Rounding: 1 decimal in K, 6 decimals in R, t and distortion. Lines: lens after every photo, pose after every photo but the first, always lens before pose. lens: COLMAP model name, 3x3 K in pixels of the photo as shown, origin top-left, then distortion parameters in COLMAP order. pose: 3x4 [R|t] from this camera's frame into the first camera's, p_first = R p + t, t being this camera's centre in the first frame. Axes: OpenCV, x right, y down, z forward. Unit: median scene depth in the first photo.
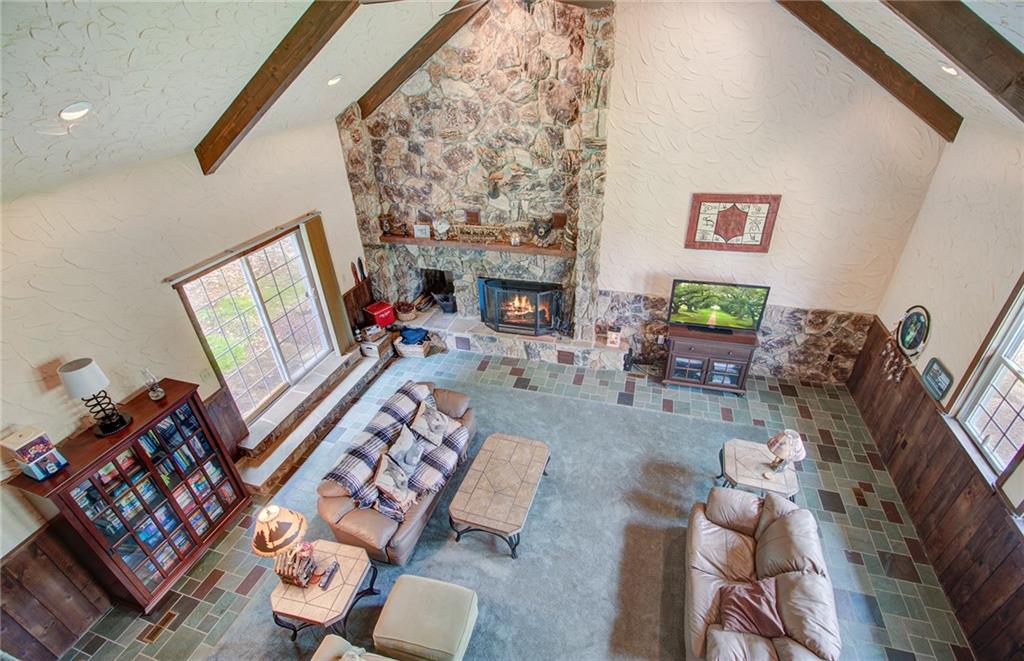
lens RADIAL K [[467.1, 0, 507.0], [0, 467.1, 327.4], [0, 0, 1]] dist [0.020343, -0.014376]
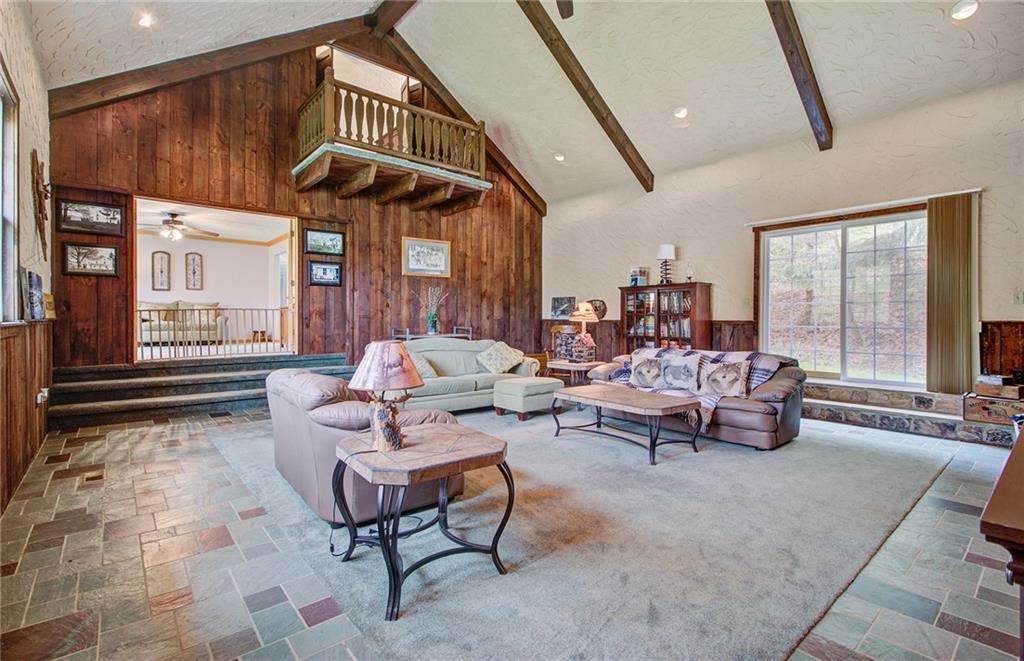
lens RADIAL K [[467.1, 0, 507.0], [0, 467.1, 327.4], [0, 0, 1]] dist [0.020343, -0.014376]
pose [[-0.538548, 0.057957, -0.840599, 0.575690], [-0.402765, 0.858569, 0.317236, 0.010391], [0.740098, 0.509411, -0.439038, 0.801382]]
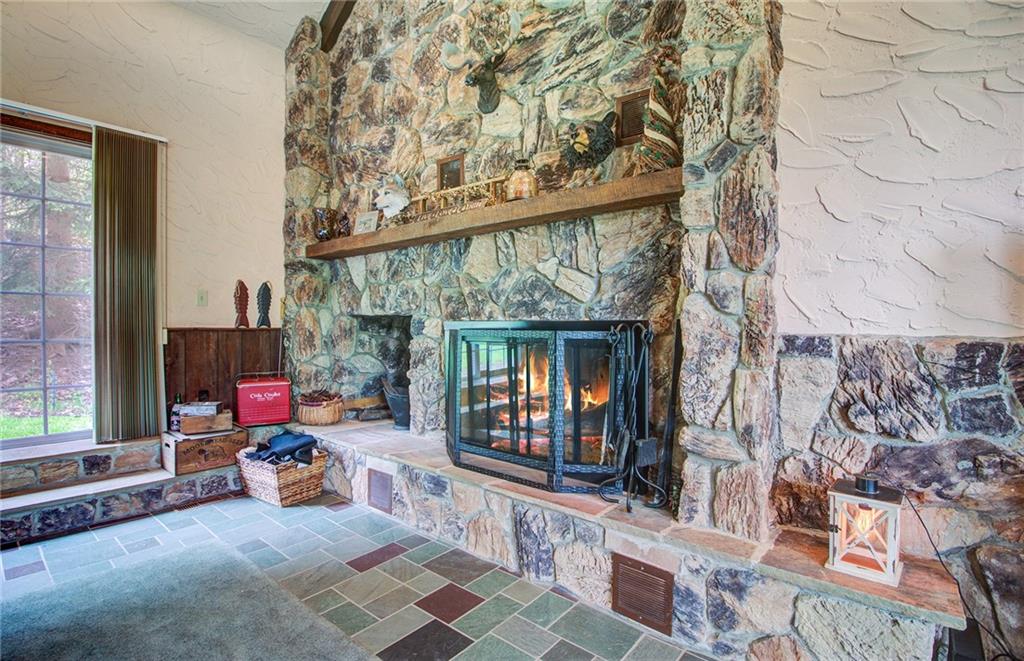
lens RADIAL K [[471.7, 0, 512.0], [0, 471.7, 330.5], [0, 0, 1]] dist [0.001902, -0.014527]
pose [[0.921254, 0.050233, -0.385704, 0.157158], [-0.233901, 0.863844, -0.446166, 0.074417], [0.310776, 0.501248, 0.807570, 0.730121]]
